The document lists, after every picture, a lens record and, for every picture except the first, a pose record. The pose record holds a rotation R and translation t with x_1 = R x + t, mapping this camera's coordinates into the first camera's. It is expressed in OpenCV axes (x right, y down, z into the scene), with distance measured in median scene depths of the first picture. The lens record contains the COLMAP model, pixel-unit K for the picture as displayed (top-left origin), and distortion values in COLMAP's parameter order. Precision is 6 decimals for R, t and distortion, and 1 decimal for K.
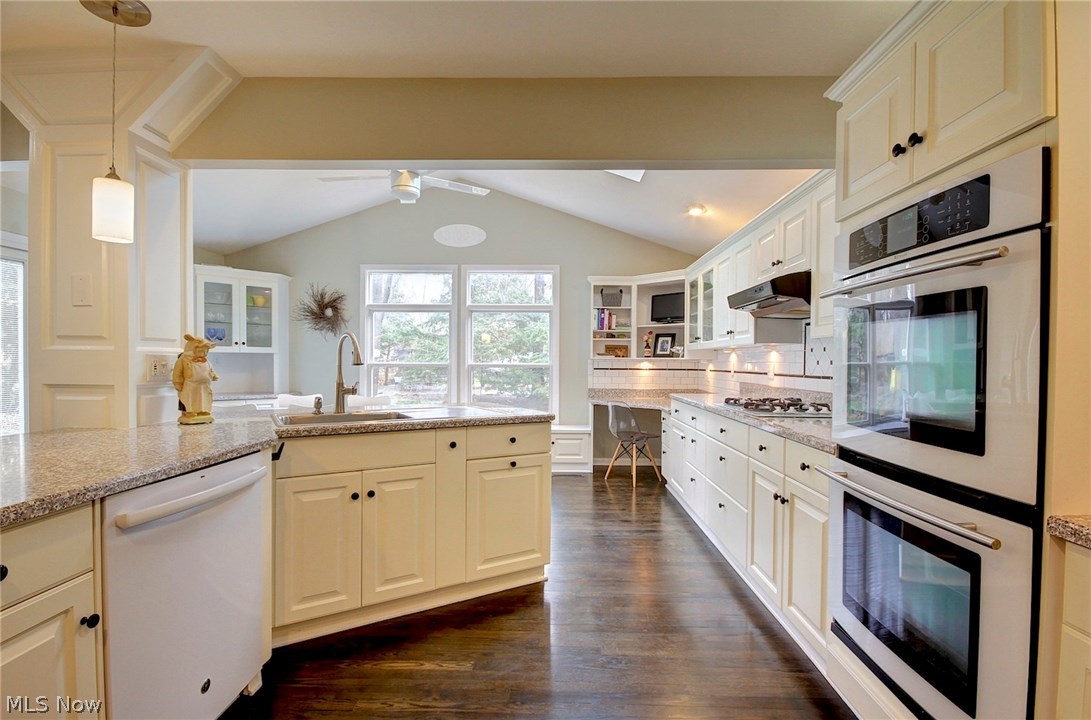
lens RADIAL K [[508.8, 0, 550.8], [0, 508.8, 367.3], [0, 0, 1]] dist [-0.001716, -0.000004]
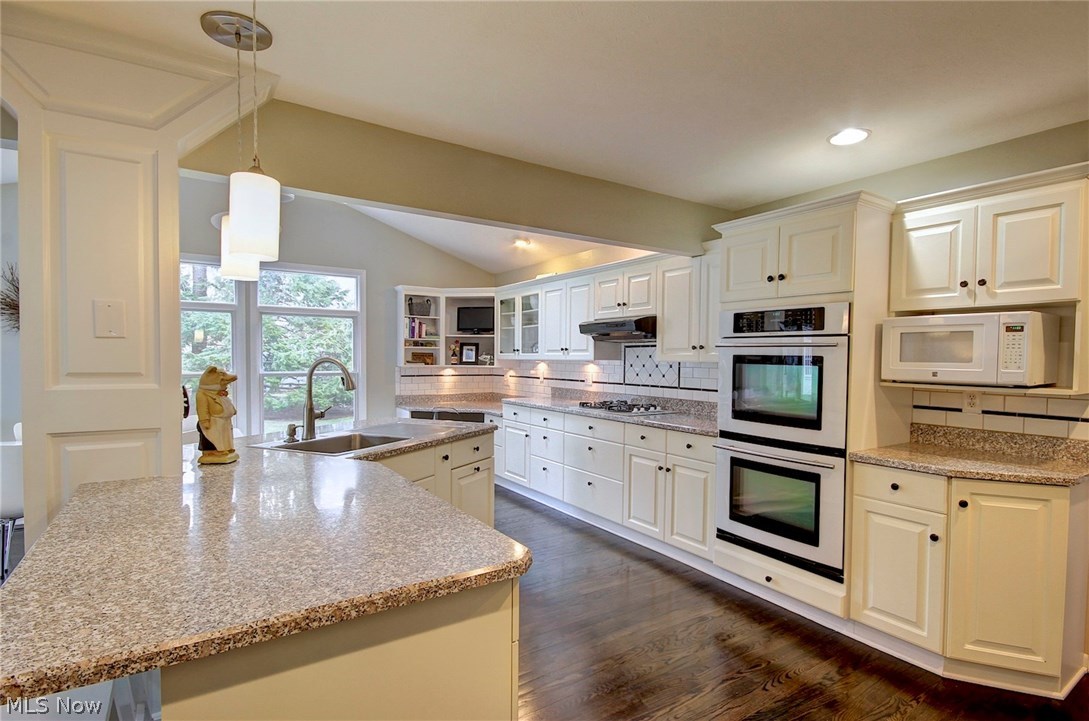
lens RADIAL K [[542.1, 0, 553.5], [0, 542.1, 366.4], [0, 0, 1]] dist [0.002377, 0.000544]
pose [[0.819766, -0.010140, 0.572609, -0.296275], [0.004428, 0.999926, 0.011368, -0.028142], [-0.572682, -0.006783, 0.819750, -0.058906]]
